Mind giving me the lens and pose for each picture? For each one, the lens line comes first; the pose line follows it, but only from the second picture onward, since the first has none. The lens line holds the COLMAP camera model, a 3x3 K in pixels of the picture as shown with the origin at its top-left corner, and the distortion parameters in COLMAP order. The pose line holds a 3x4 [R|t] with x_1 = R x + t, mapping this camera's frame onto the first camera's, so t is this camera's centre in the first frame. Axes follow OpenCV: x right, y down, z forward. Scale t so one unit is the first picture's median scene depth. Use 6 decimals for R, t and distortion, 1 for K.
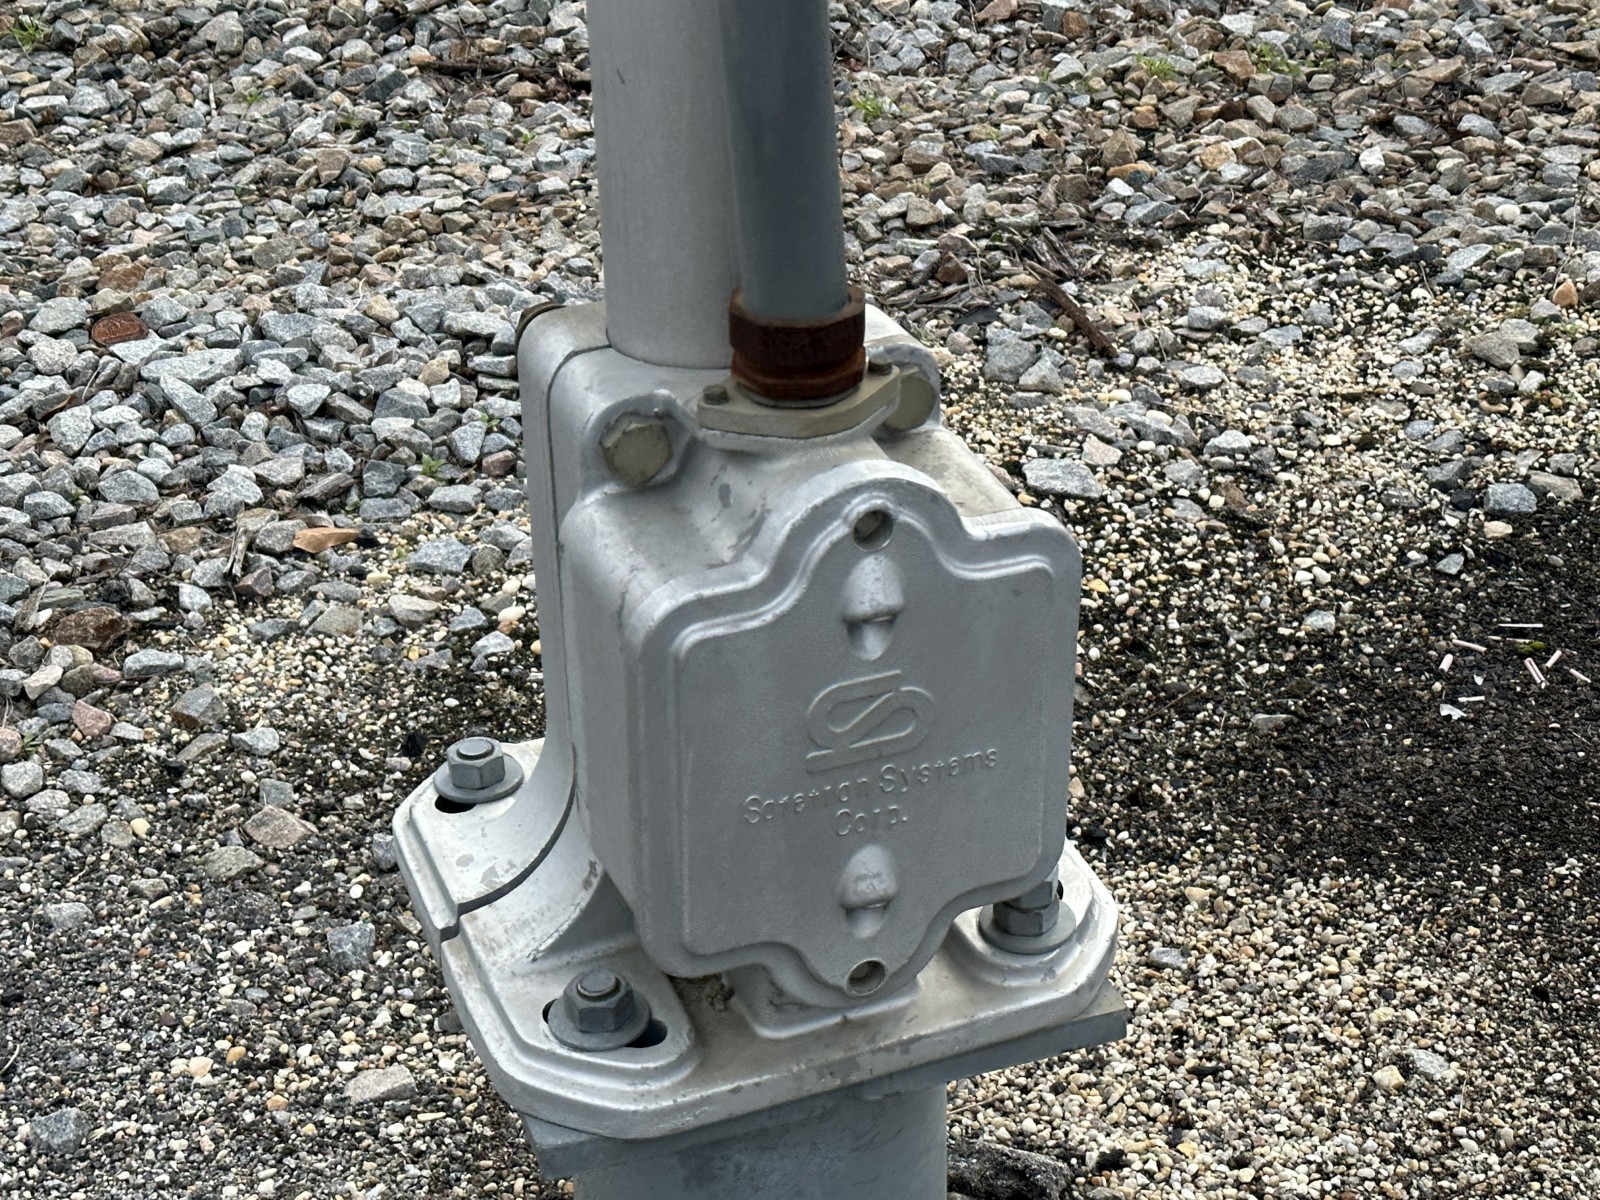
lens RADIAL K [[2802.0, 0, 800.0], [0, 2802.0, 600.0], [0, 0, 1]] dist [0.027133, 0.070841]
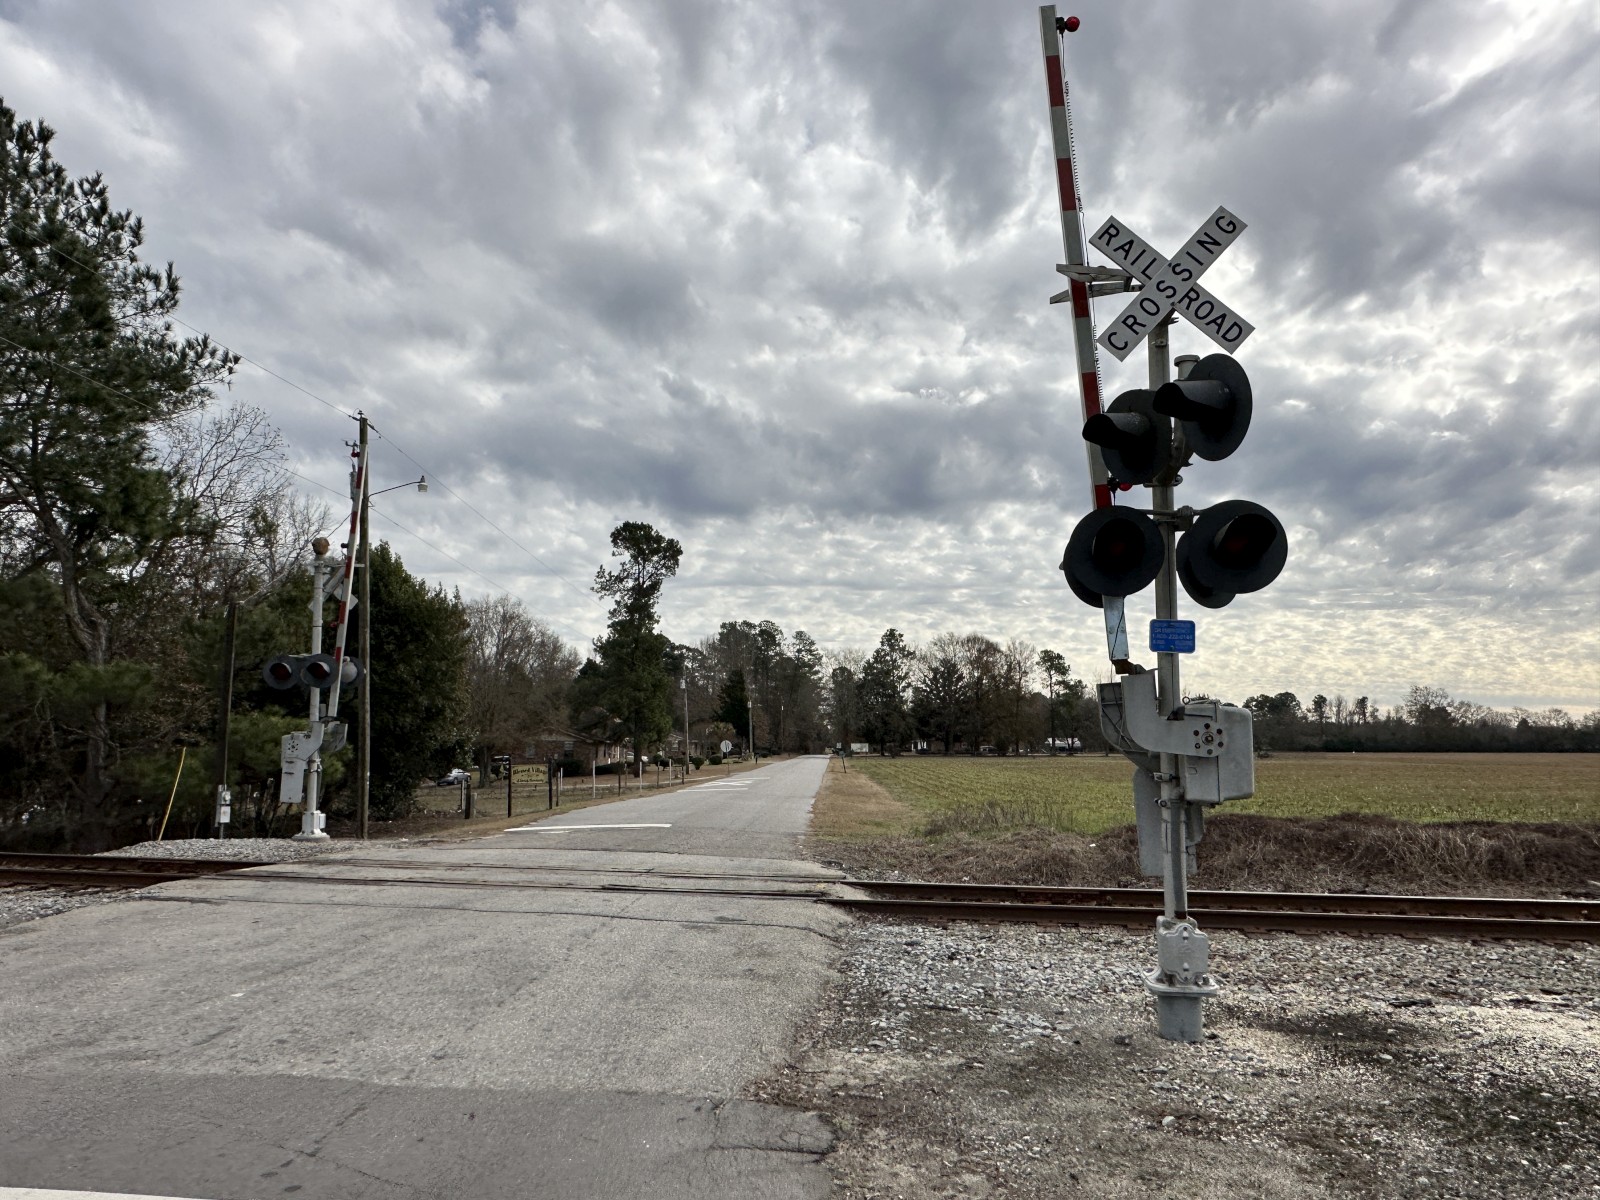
lens RADIAL K [[1067.6, 0, 791.0], [0, 1067.6, 640.1], [0, 0, 1]] dist [0.000666, -0.002151]
pose [[0.874655, -0.014718, -0.484522, 0.340679], [-0.260510, 0.828657, -0.495442, 0.722029], [0.408795, 0.559563, 0.720955, -1.582908]]
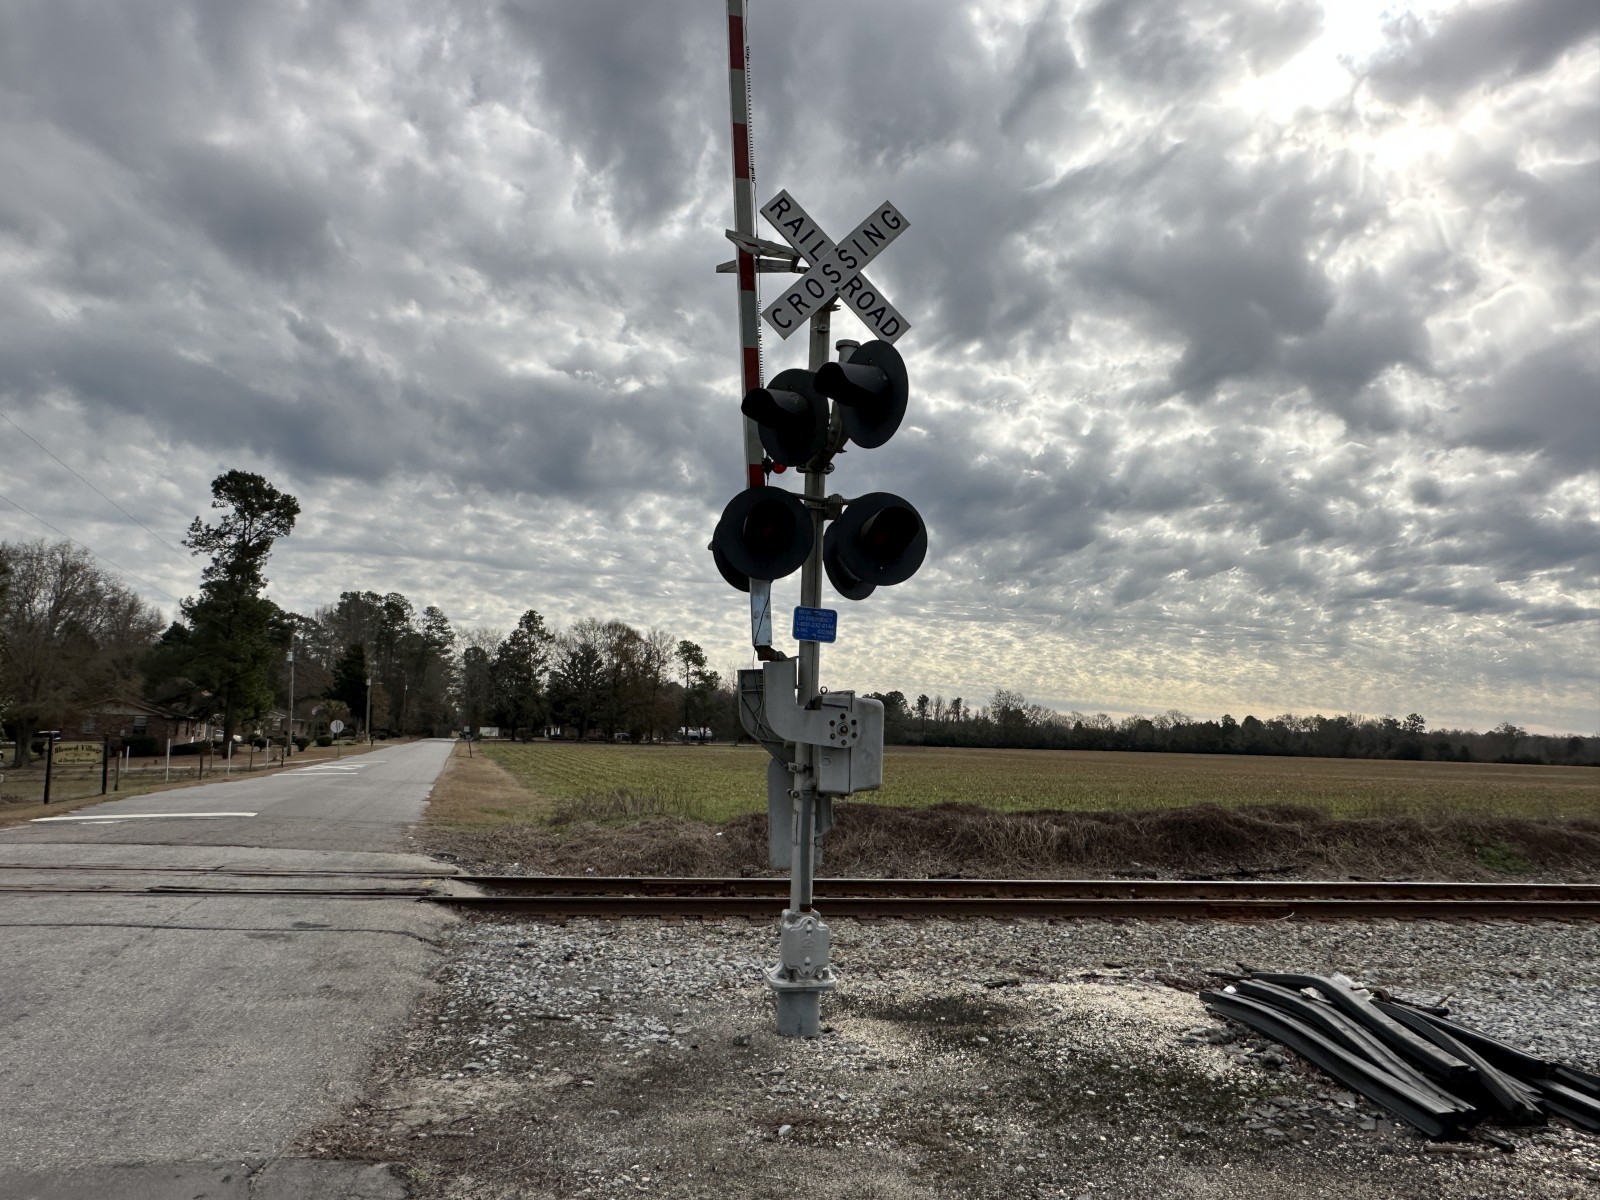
lens RADIAL K [[1062.3, 0, 799.1], [0, 1062.3, 616.5], [0, 0, 1]] dist [0.001409, -0.000082]
pose [[0.985615, 0.039184, -0.164401, 0.292068], [-0.127471, 0.811065, -0.570898, 0.650502], [0.110970, 0.583642, 0.804393, -1.443030]]
